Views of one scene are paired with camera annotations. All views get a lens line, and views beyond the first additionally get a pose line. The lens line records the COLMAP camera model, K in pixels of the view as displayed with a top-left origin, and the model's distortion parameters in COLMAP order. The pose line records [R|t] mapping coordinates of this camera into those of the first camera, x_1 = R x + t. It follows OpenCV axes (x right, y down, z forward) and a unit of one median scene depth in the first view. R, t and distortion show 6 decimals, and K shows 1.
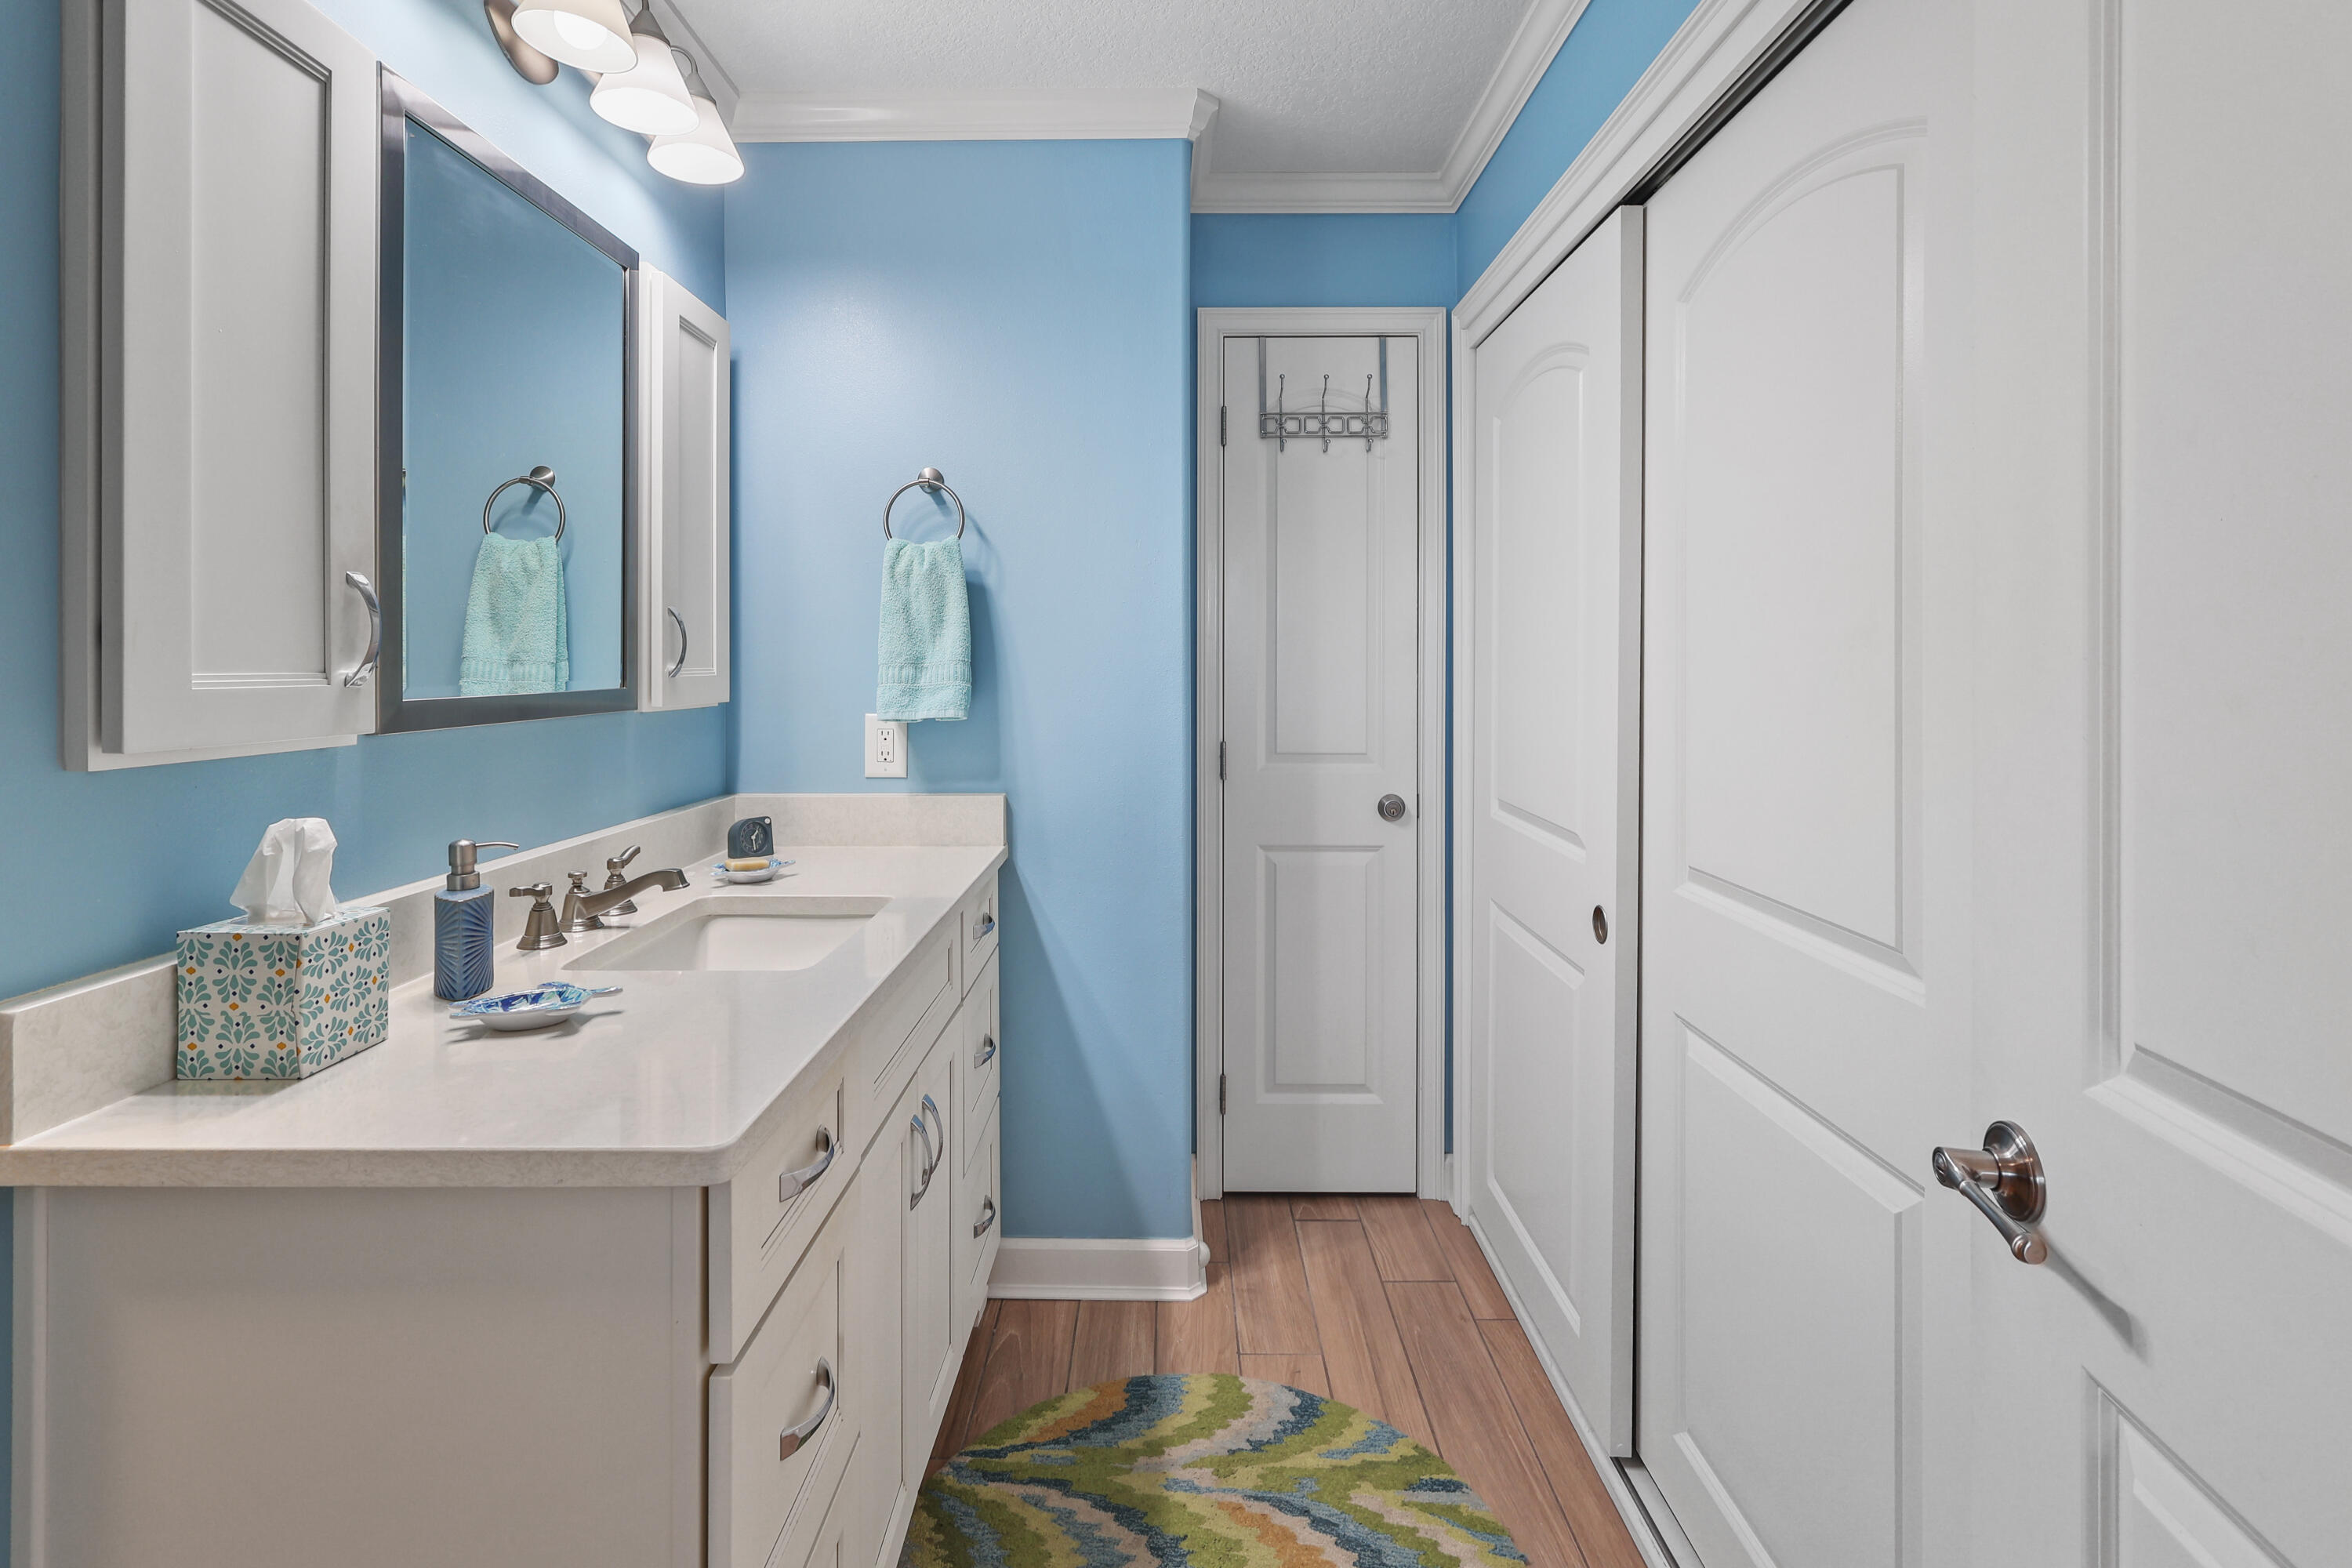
lens RADIAL K [[1092.0, 0, 1169.0], [0, 1092.0, 668.4], [0, 0, 1]] dist [0.000489, 0.000610]
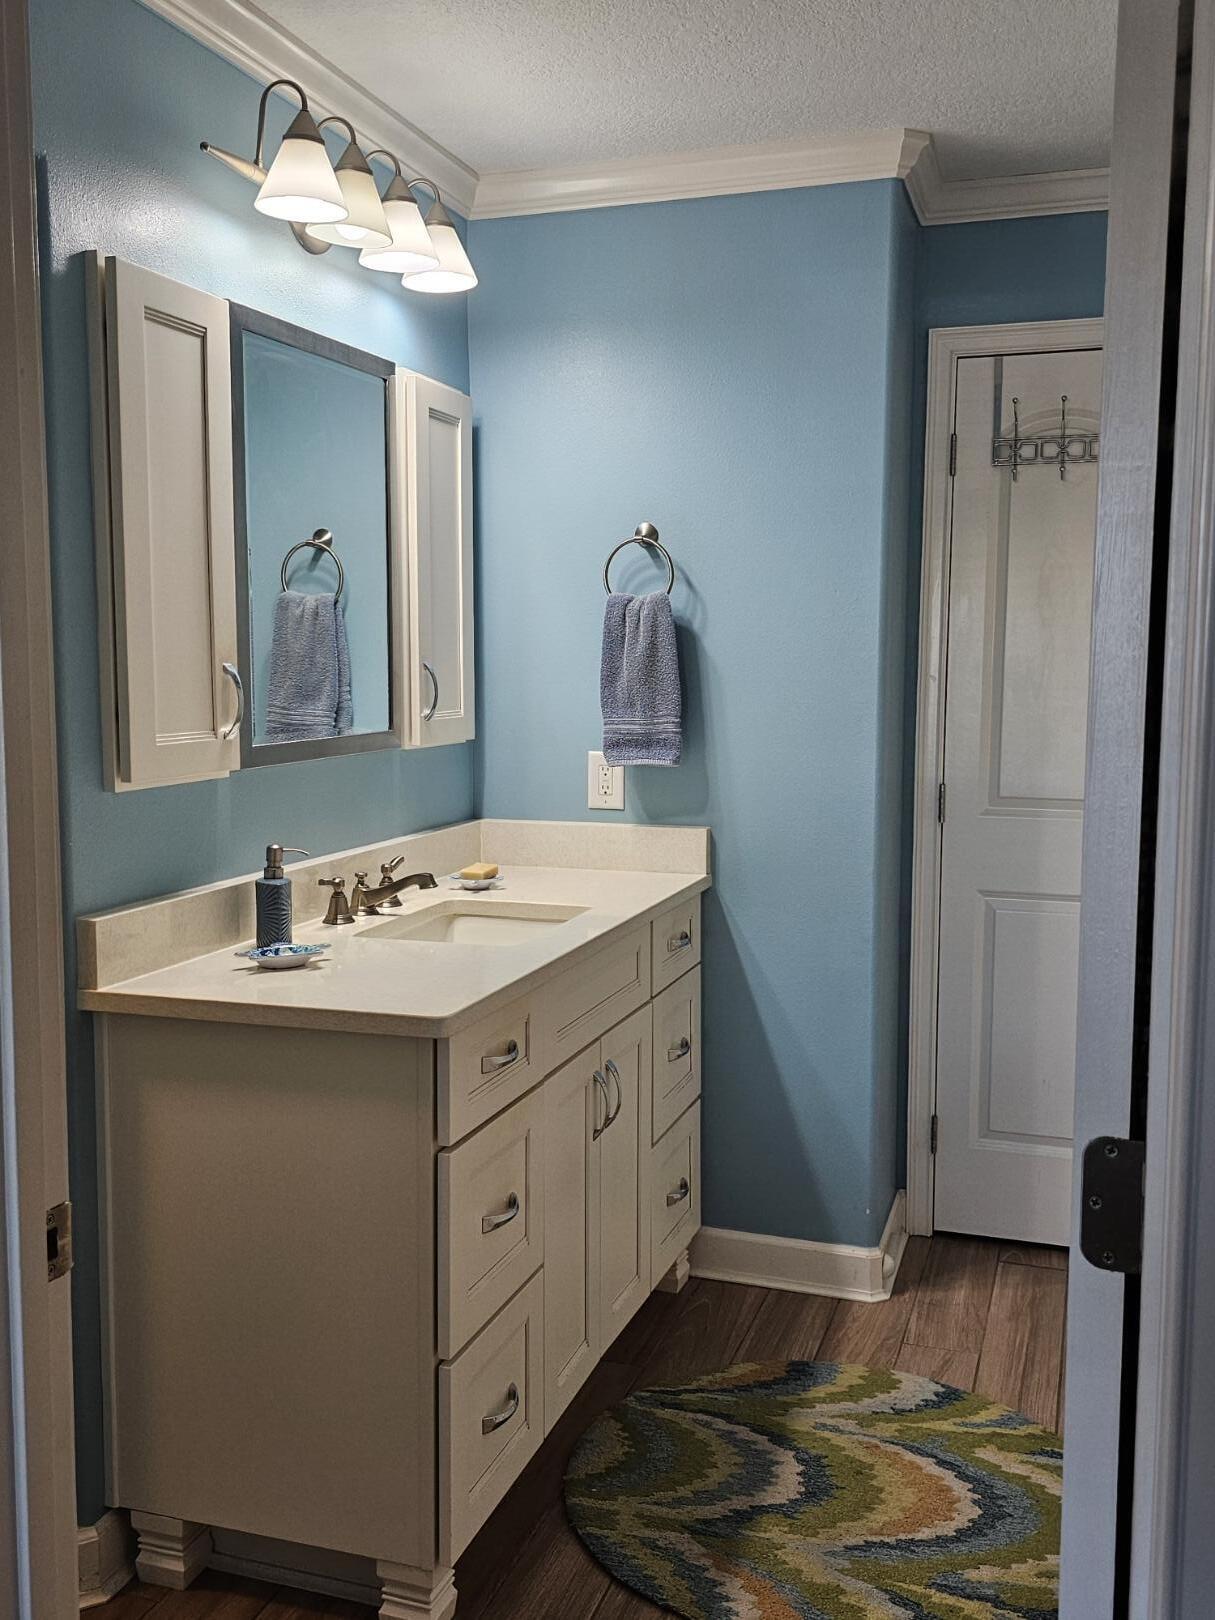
lens RADIAL K [[1417.9, 0, 609.3], [0, 1417.9, 805.5], [0, 0, 1]] dist [0.281404, -0.884335]
pose [[0.951861, 0.032321, -0.304822, 0.199013], [-0.003153, 0.995405, 0.095699, -0.045314], [0.306514, -0.090131, 0.947589, -0.397868]]
